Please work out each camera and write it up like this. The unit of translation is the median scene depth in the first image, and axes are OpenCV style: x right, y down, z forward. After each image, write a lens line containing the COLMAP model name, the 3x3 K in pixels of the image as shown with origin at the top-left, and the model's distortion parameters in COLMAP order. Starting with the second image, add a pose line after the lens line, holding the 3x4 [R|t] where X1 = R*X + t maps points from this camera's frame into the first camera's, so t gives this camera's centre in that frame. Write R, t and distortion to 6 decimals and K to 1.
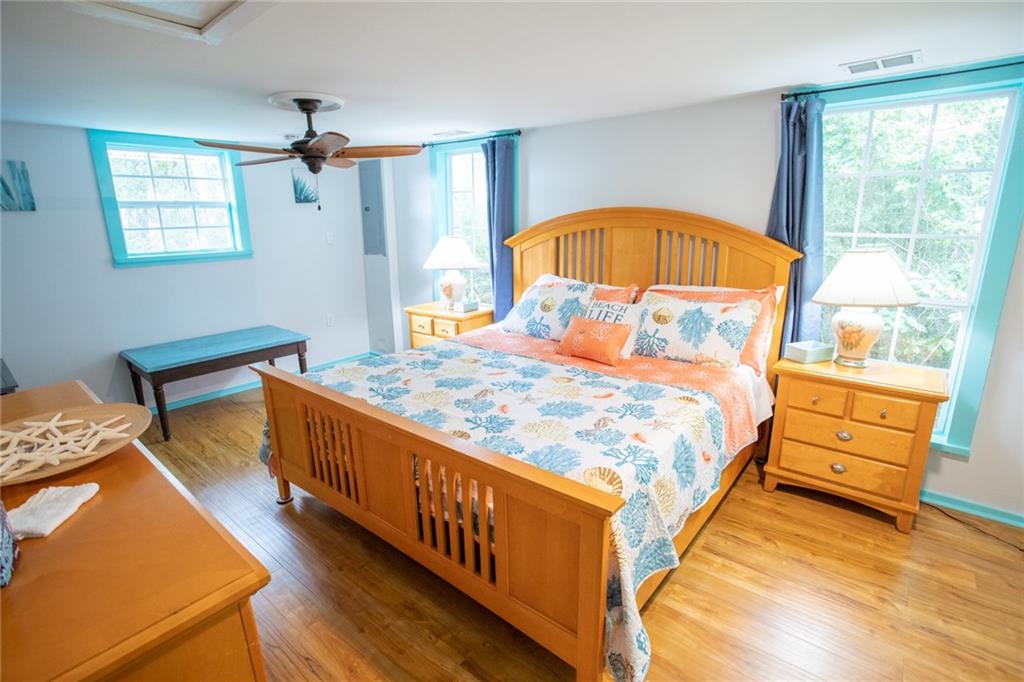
lens RADIAL K [[493.6, 0, 514.3], [0, 493.6, 339.8], [0, 0, 1]] dist [-0.001012, 0.000028]
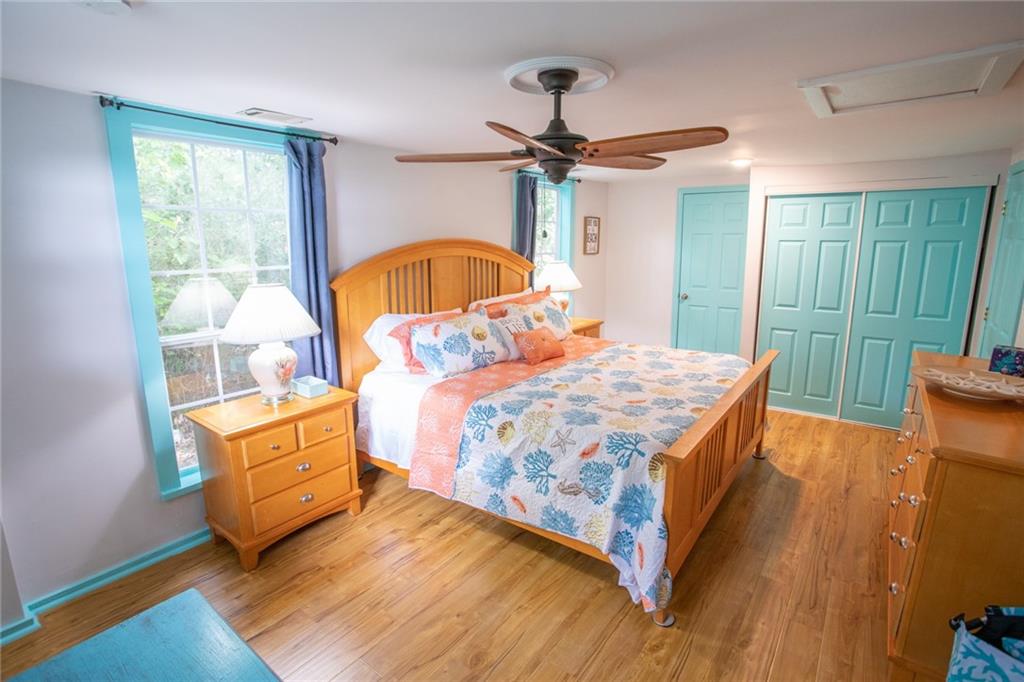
lens RADIAL K [[493.6, 0, 512.9], [0, 493.6, 336.1], [0, 0, 1]] dist [-0.001012, 0.000028]
pose [[-0.048788, -0.182016, 0.982084, -0.952377], [0.251653, 0.949295, 0.188441, -0.244862], [-0.966587, 0.256338, -0.000510, 0.957994]]
